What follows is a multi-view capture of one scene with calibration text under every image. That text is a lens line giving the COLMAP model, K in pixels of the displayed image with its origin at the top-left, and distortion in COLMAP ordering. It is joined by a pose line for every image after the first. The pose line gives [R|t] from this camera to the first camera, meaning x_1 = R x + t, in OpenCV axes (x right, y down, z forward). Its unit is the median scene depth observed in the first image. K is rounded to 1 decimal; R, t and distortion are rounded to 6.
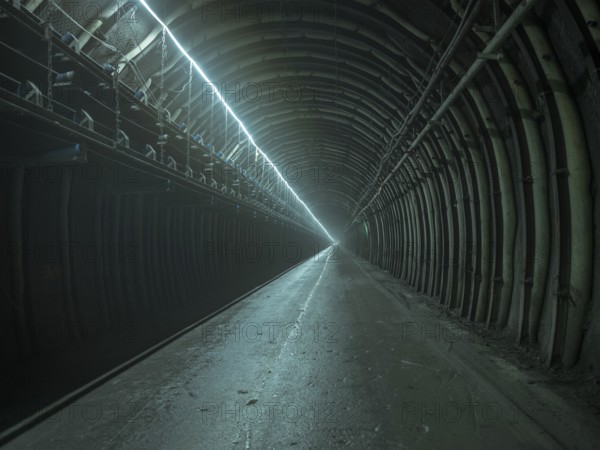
lens RADIAL K [[616.2, 0, 300.0], [0, 616.2, 225.0], [0, 0, 1]] dist [0.005493, -0.000384]
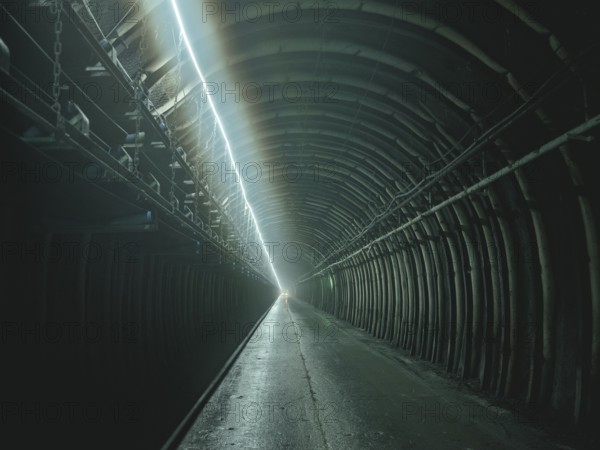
lens RADIAL K [[624.9, 0, 300.0], [0, 624.9, 225.0], [0, 0, 1]] dist [0.000606, -0.005047]
pose [[0.995484, 0.035206, 0.088156, -0.111161], [-0.028450, 0.996645, -0.076746, -0.023412], [-0.090562, 0.073892, 0.993146, 0.030342]]
